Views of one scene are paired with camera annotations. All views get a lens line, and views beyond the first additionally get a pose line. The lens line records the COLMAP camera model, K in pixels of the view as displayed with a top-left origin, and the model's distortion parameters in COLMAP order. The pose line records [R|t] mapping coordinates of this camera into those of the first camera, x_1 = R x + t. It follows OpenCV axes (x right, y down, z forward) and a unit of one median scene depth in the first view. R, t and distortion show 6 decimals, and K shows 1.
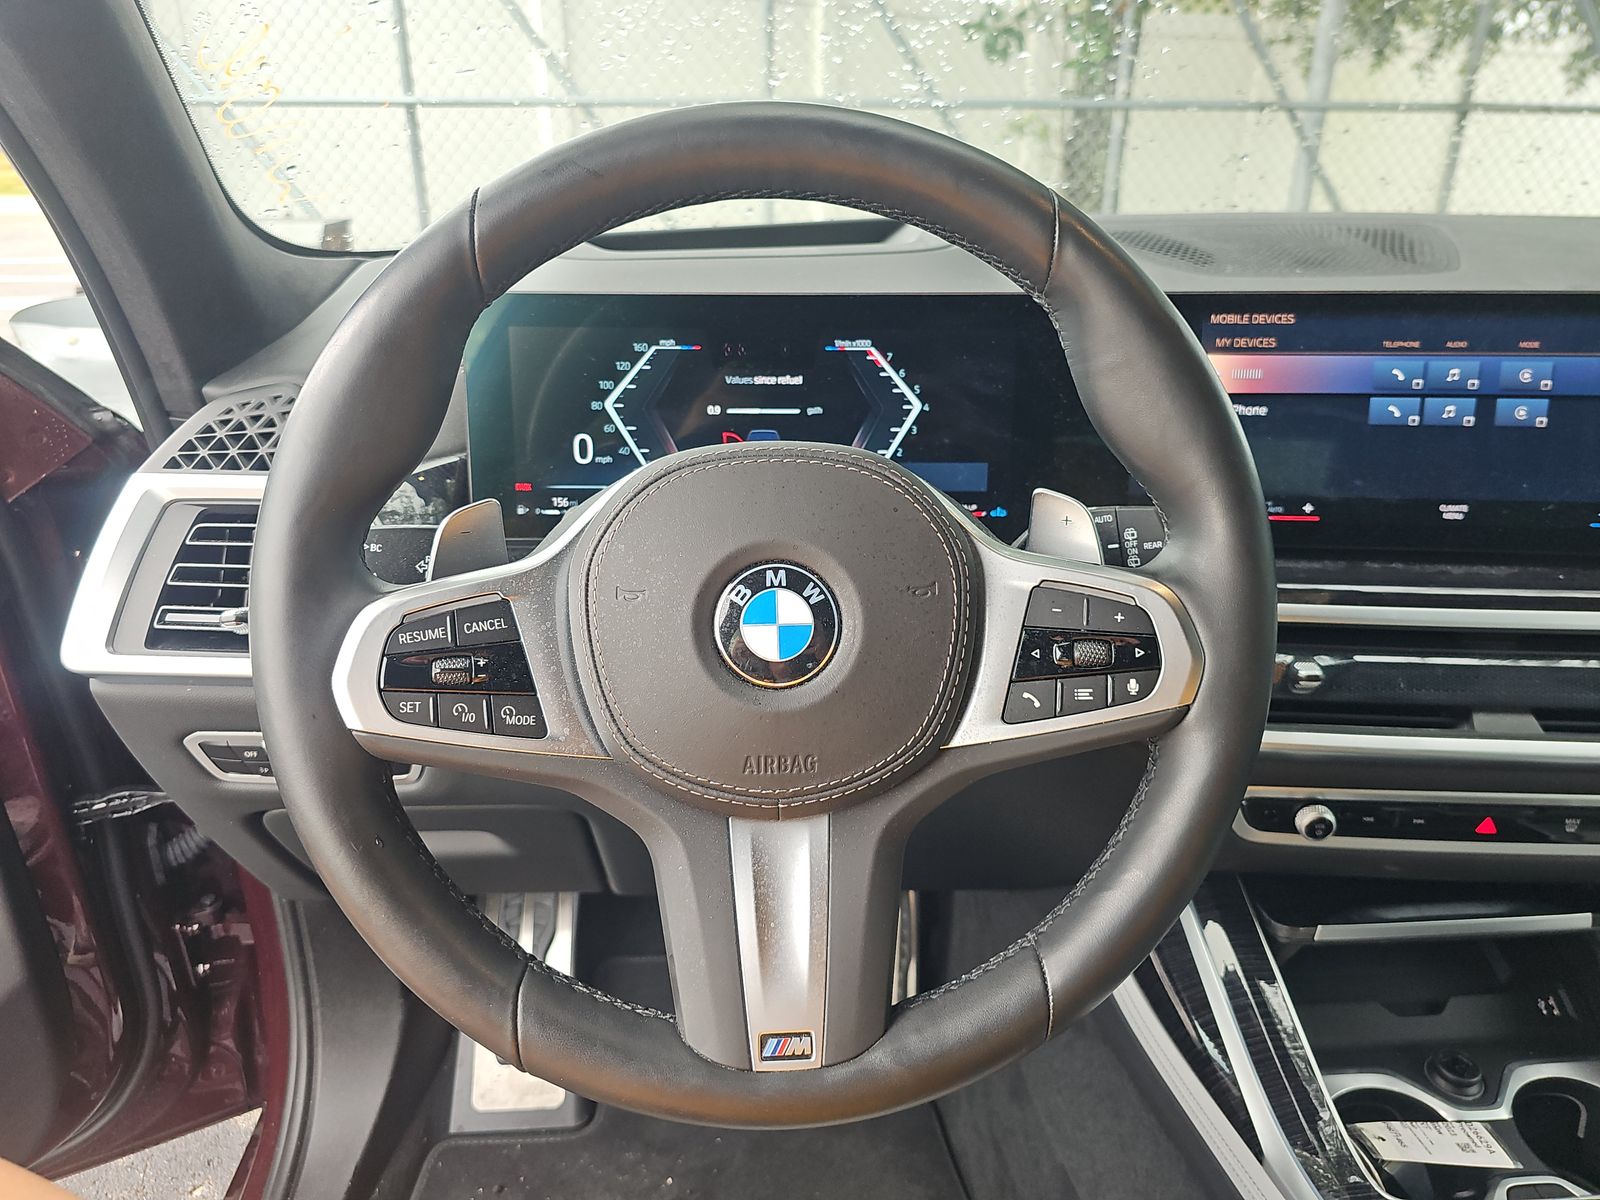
lens RADIAL K [[1086.9, 0, 800.0], [0, 1086.9, 600.0], [0, 0, 1]] dist [0.077903, -0.054892]
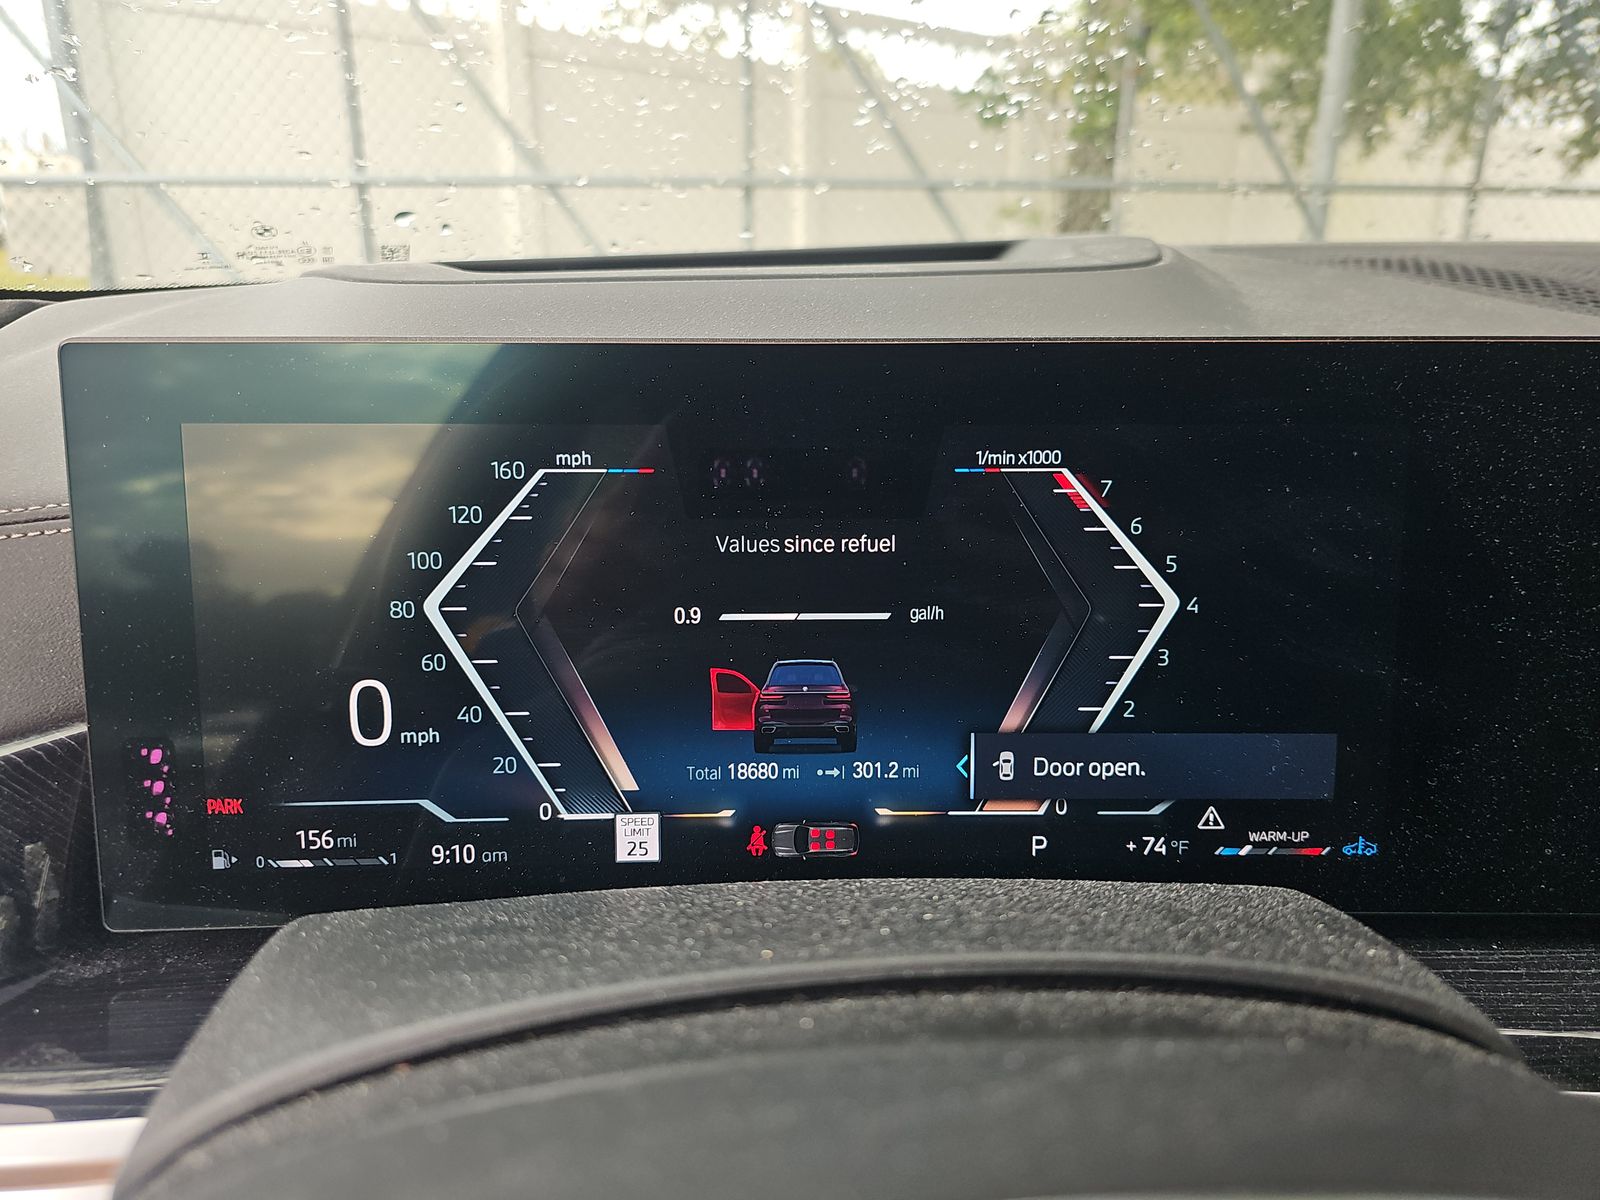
lens RADIAL K [[1103.5, 0, 800.0], [0, 1103.5, 600.0], [0, 0, 1]] dist [-0.006217, 0.044851]
pose [[0.999753, -0.008217, 0.020671, -0.044414], [0.009799, 0.996936, -0.077612, -0.147268], [-0.019970, 0.077795, 0.996769, 0.578588]]
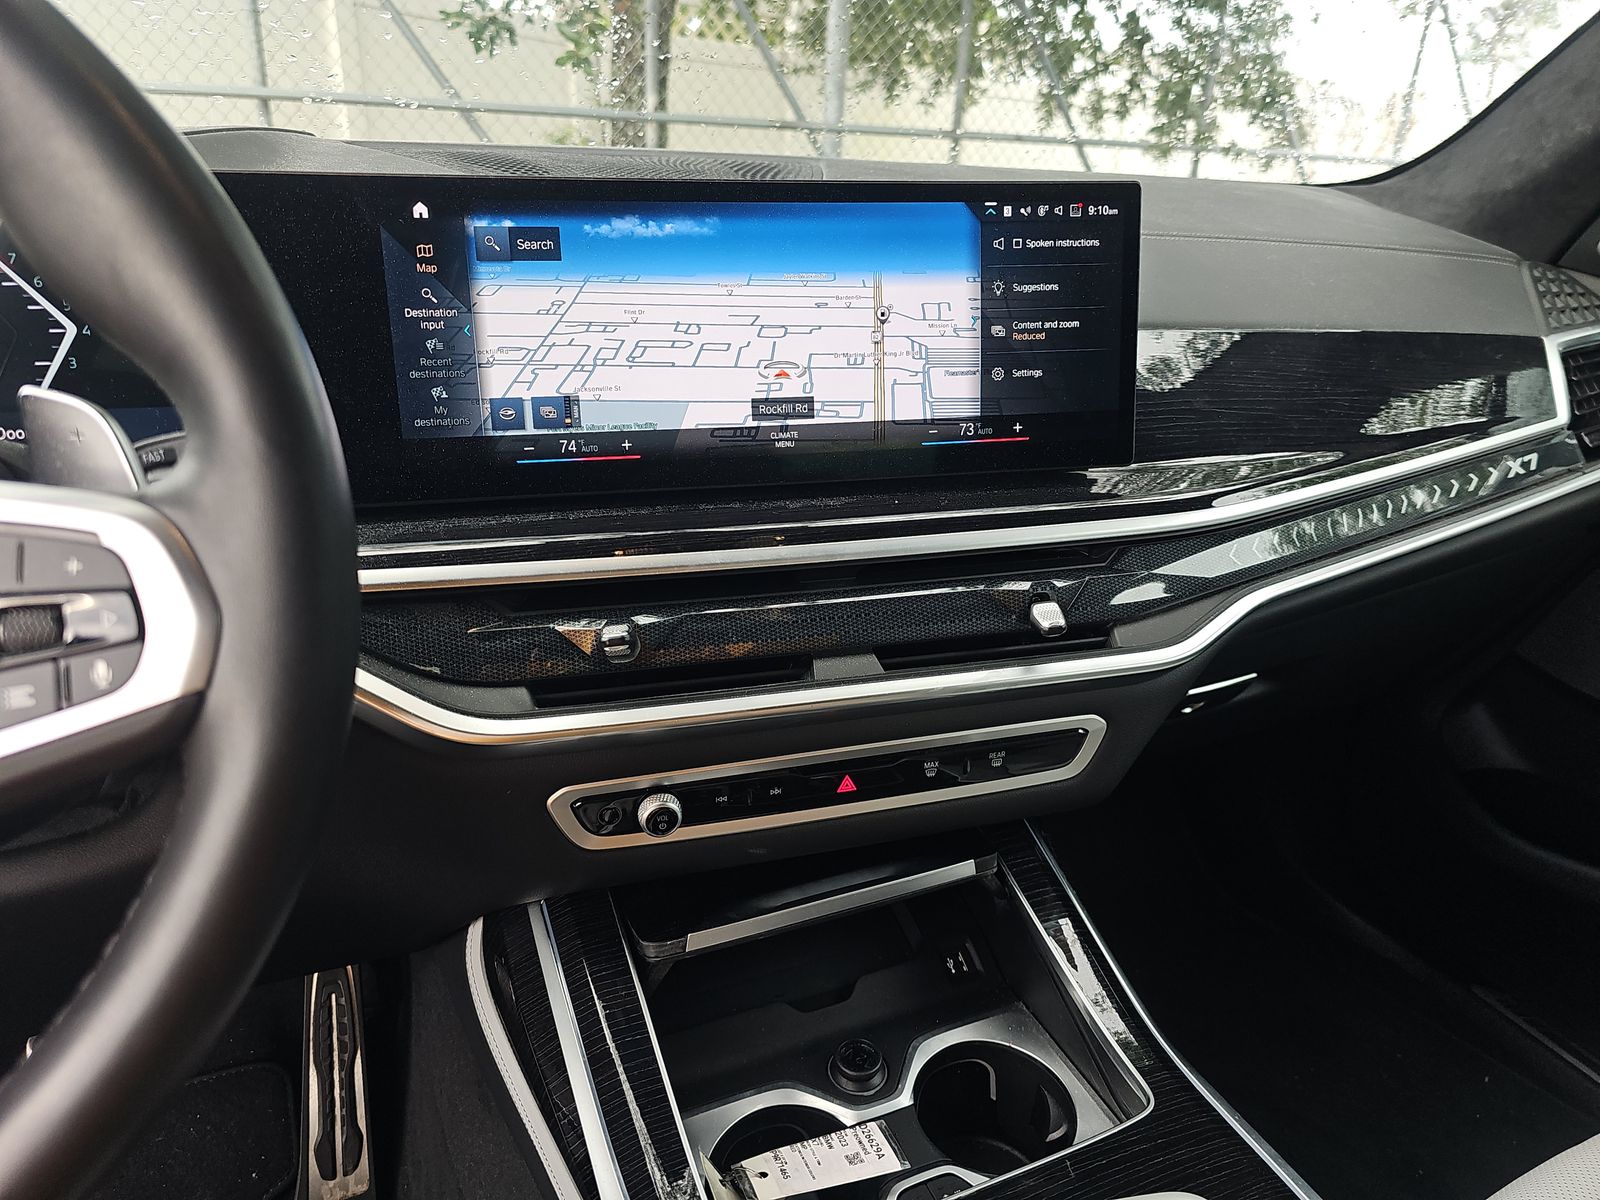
lens RADIAL K [[1086.9, 0, 800.0], [0, 1086.9, 600.0], [0, 0, 1]] dist [0.077903, -0.054892]
pose [[0.940864, -0.103724, 0.322517, 0.300635], [0.111056, 0.993805, -0.004361, 0.052925], [-0.320066, 0.039920, 0.946554, 0.168269]]
